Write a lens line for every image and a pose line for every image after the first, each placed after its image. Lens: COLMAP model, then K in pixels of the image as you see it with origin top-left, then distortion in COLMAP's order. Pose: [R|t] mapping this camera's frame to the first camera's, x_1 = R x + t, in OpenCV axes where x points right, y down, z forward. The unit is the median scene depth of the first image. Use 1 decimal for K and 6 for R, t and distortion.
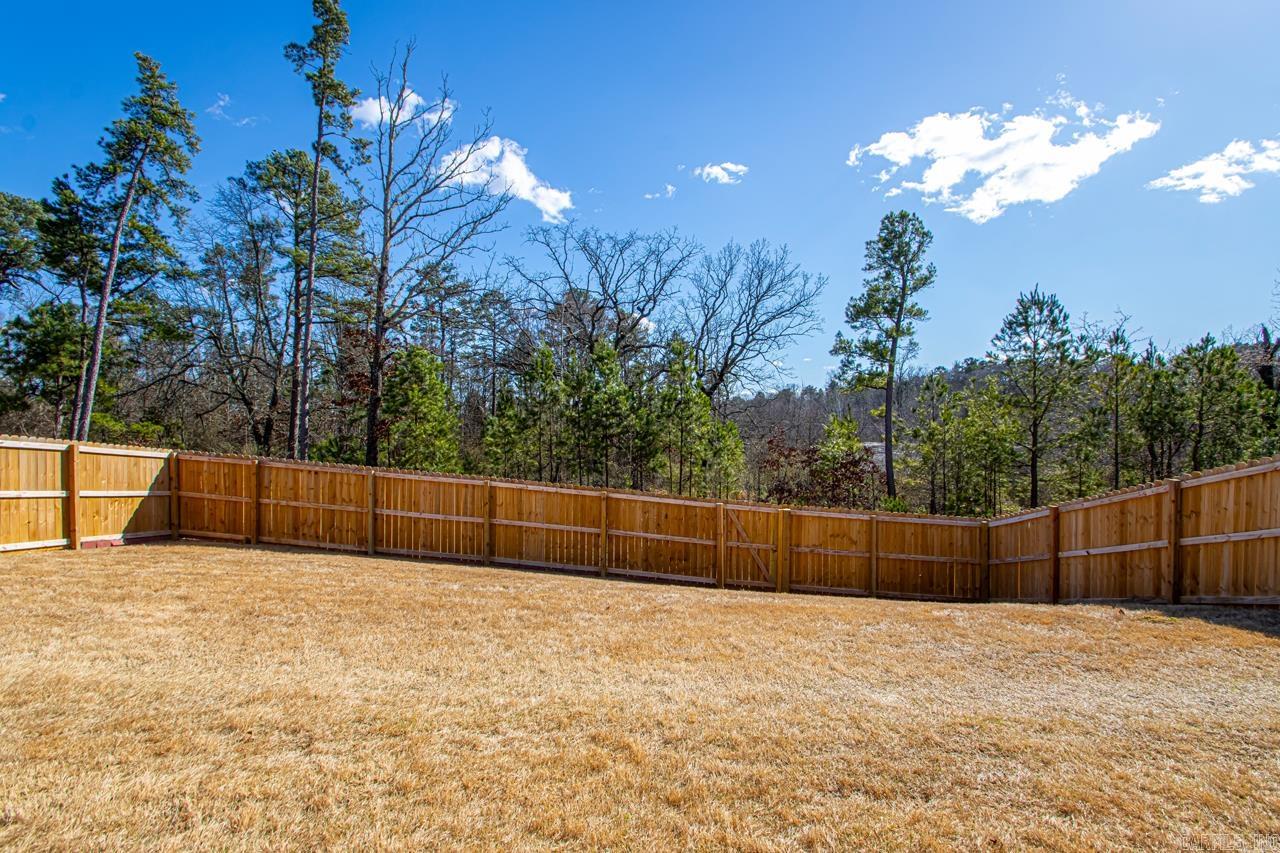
lens RADIAL K [[592.8, 0, 650.3], [0, 592.8, 430.2], [0, 0, 1]] dist [0.012680, -0.016151]
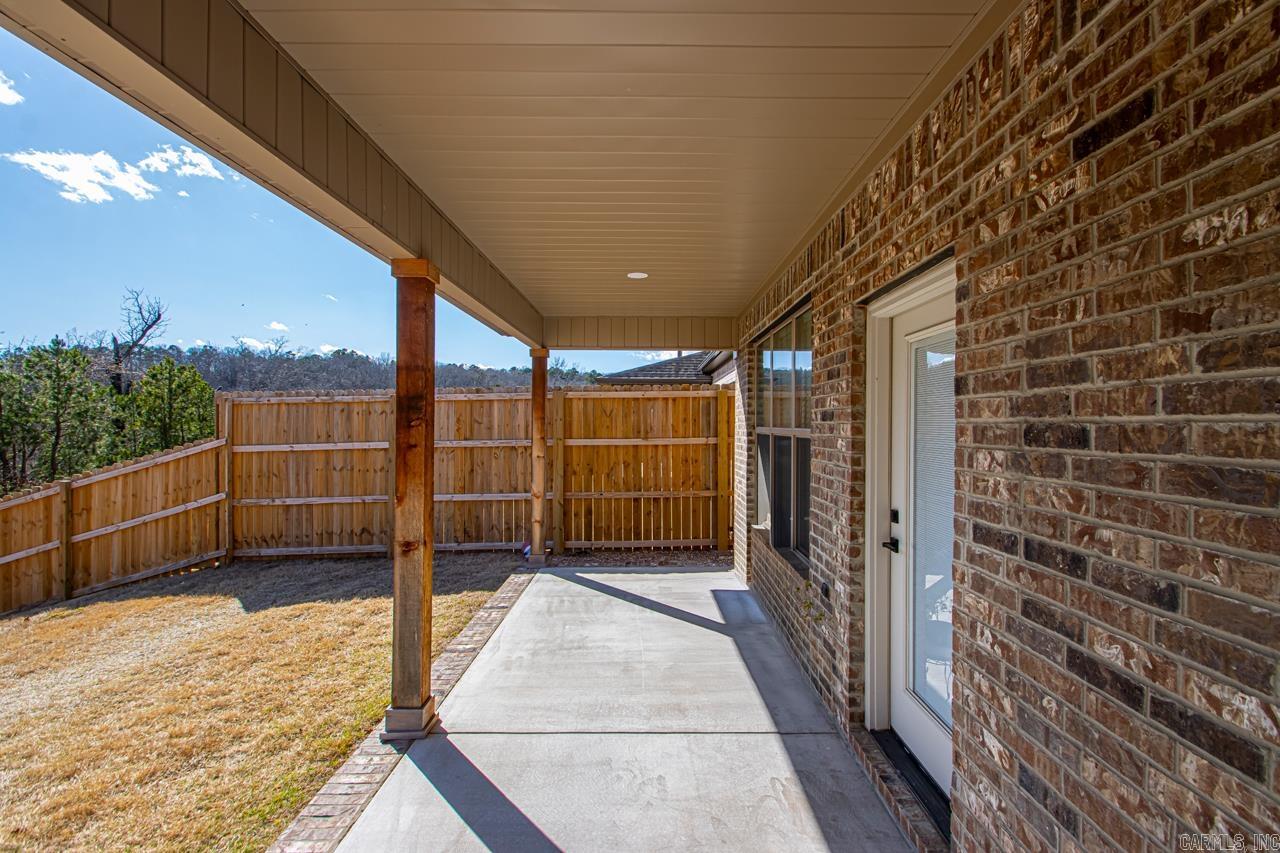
lens RADIAL K [[592.8, 0, 650.3], [0, 592.8, 430.2], [0, 0, 1]] dist [0.012680, -0.016151]
pose [[0.018182, -0.007329, 0.999808, -0.083720], [0.008937, 0.999934, 0.007168, -0.002366], [-0.999795, 0.008805, 0.018246, -0.028852]]
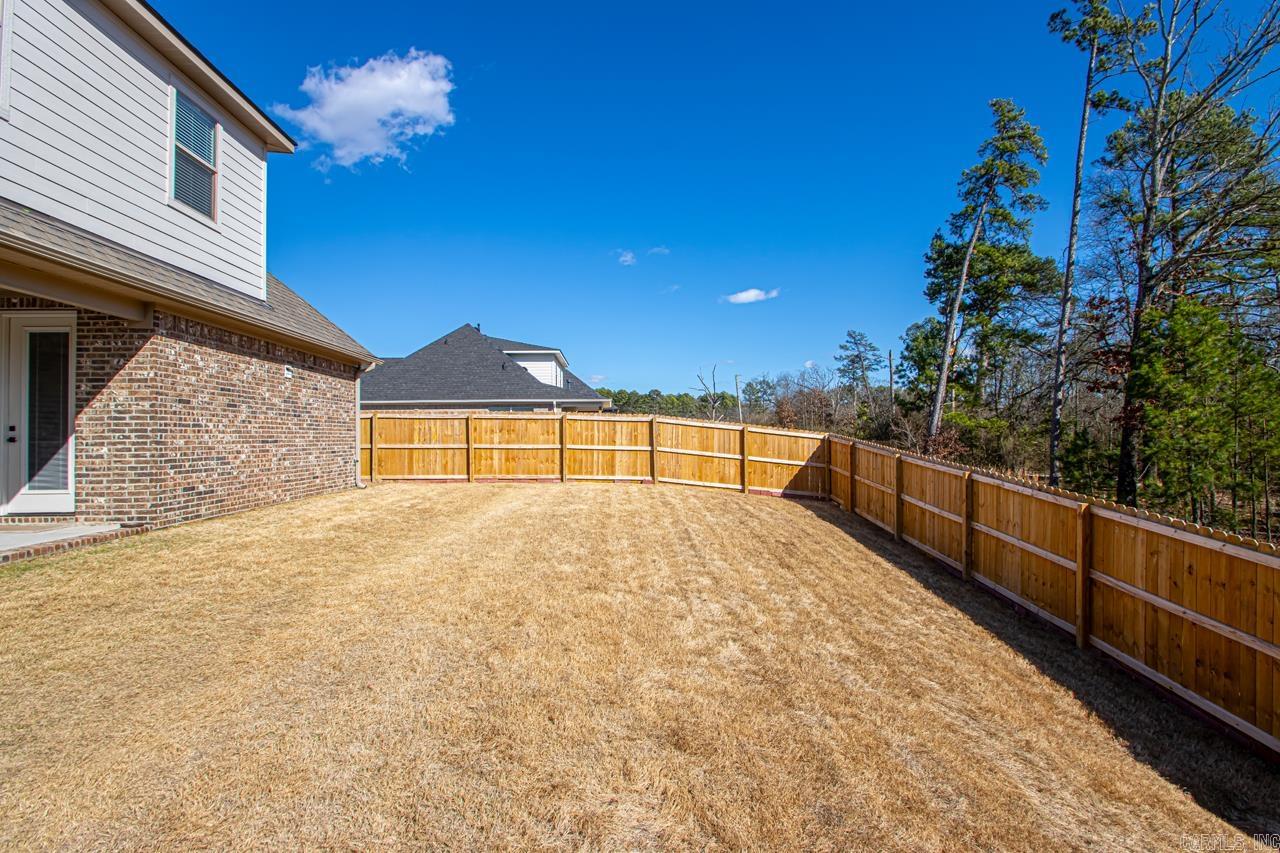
lens RADIAL K [[592.8, 0, 650.3], [0, 592.8, 430.2], [0, 0, 1]] dist [0.012680, -0.016151]
pose [[0.048111, -0.007163, -0.998816, 0.484695], [-0.003412, 0.999967, -0.007336, 0.037344], [0.998836, 0.003761, 0.048085, 0.543366]]
